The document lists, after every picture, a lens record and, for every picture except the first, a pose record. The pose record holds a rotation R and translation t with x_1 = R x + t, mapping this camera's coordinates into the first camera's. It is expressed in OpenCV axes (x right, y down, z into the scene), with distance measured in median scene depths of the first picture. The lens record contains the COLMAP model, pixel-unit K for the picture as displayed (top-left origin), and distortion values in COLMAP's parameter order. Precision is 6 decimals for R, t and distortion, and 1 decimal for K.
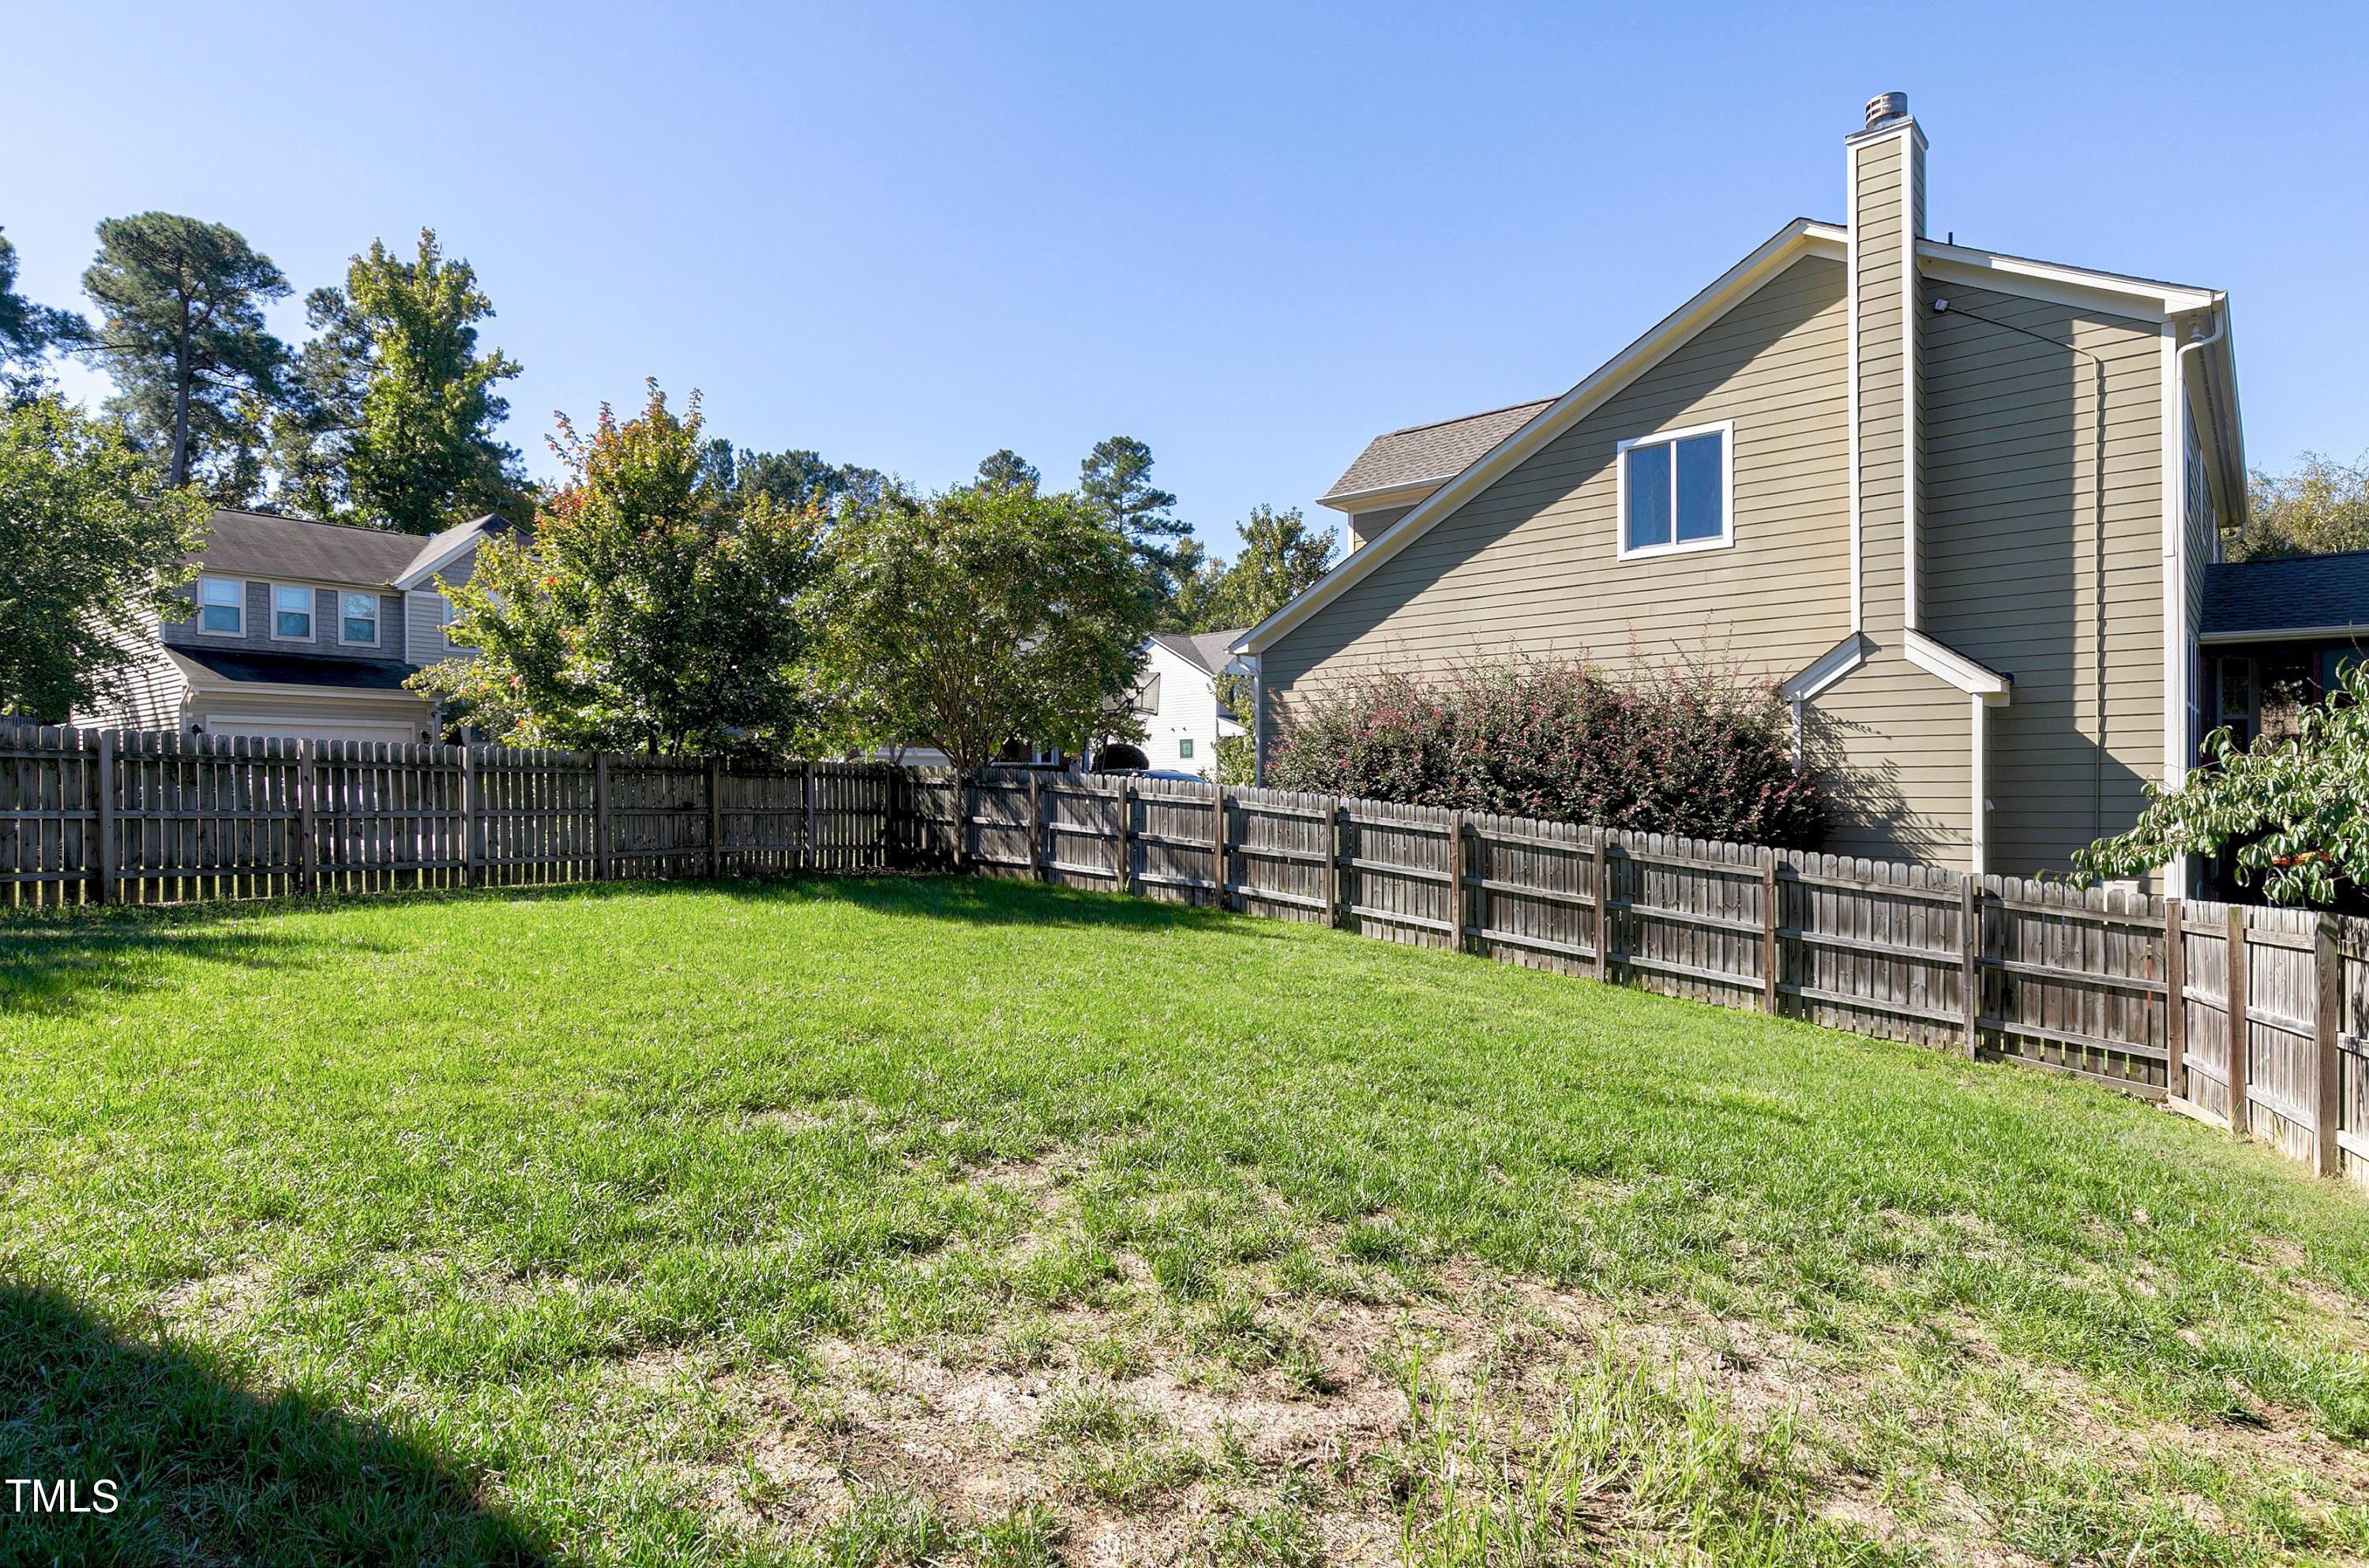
lens RADIAL K [[1225.2, 0, 1225.9], [0, 1225.2, 784.9], [0, 0, 1]] dist [-0.002406, -0.002712]
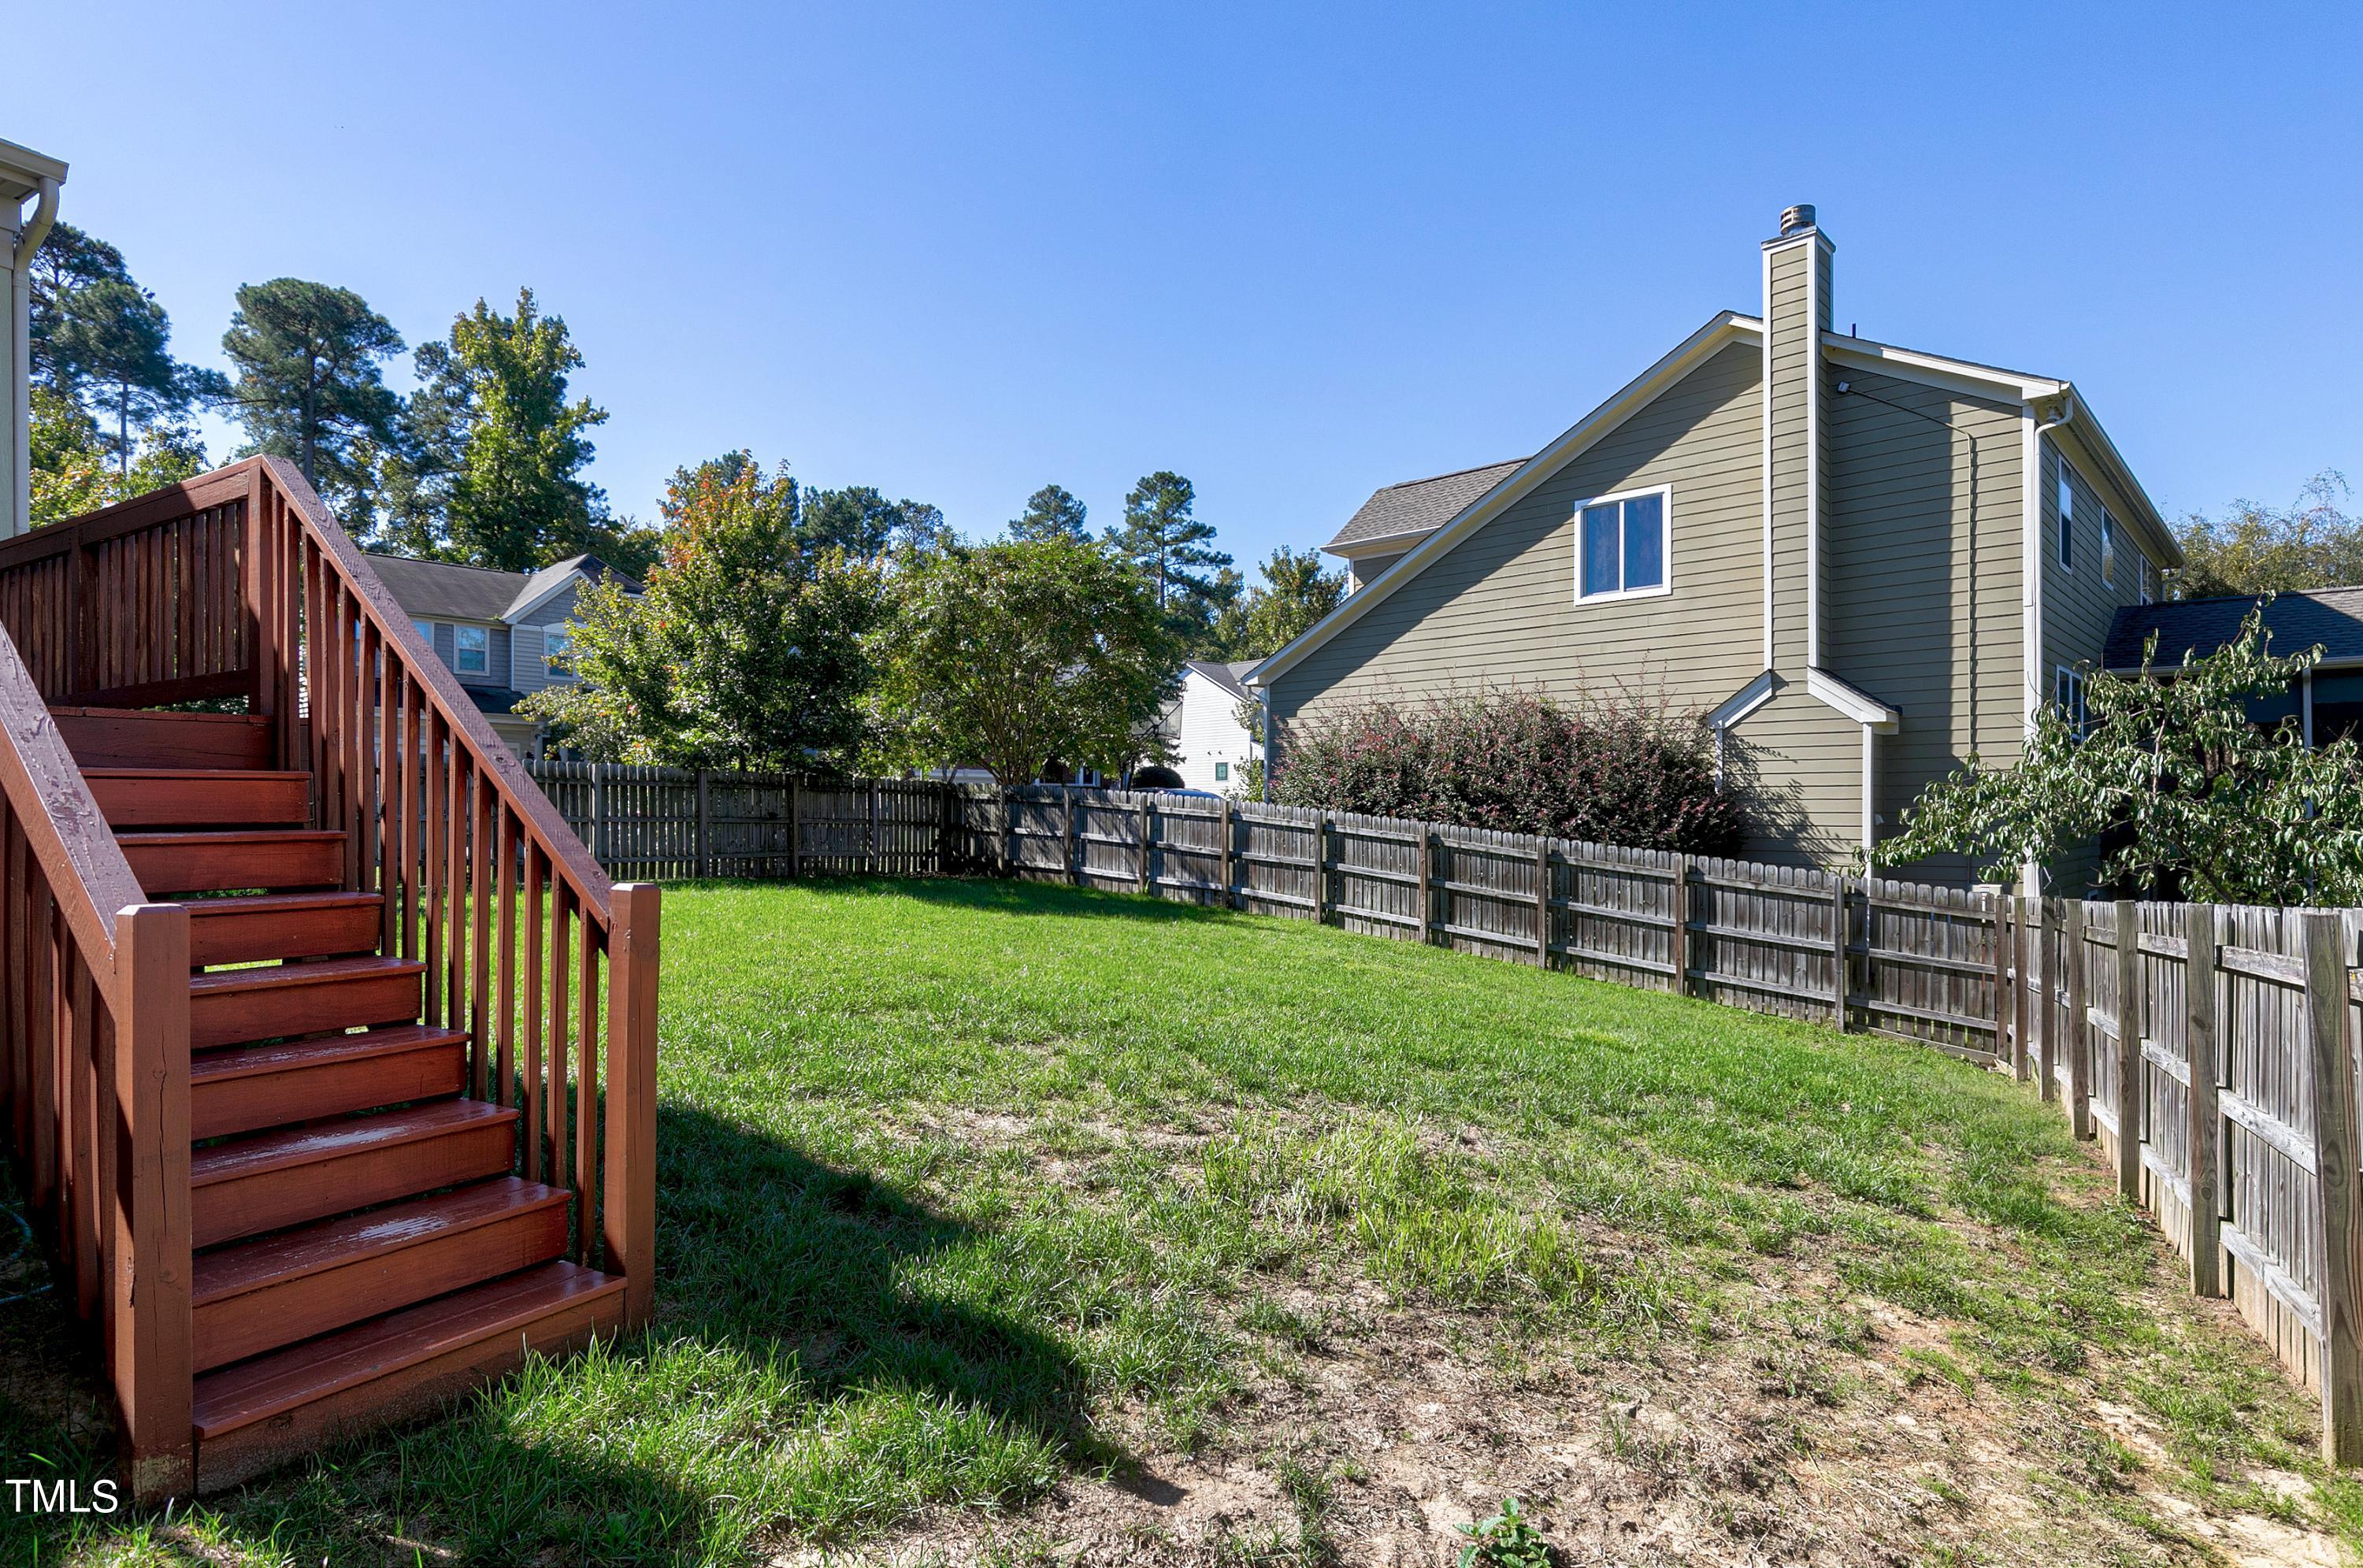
lens RADIAL K [[1222.1, 0, 1203.6], [0, 1222.1, 800.5], [0, 0, 1]] dist [-0.002406, -0.002712]
pose [[0.998381, 0.006429, -0.056515, 0.039017], [-0.006815, 0.999955, -0.006640, 0.008223], [0.056470, 0.007014, 0.998380, -0.148686]]
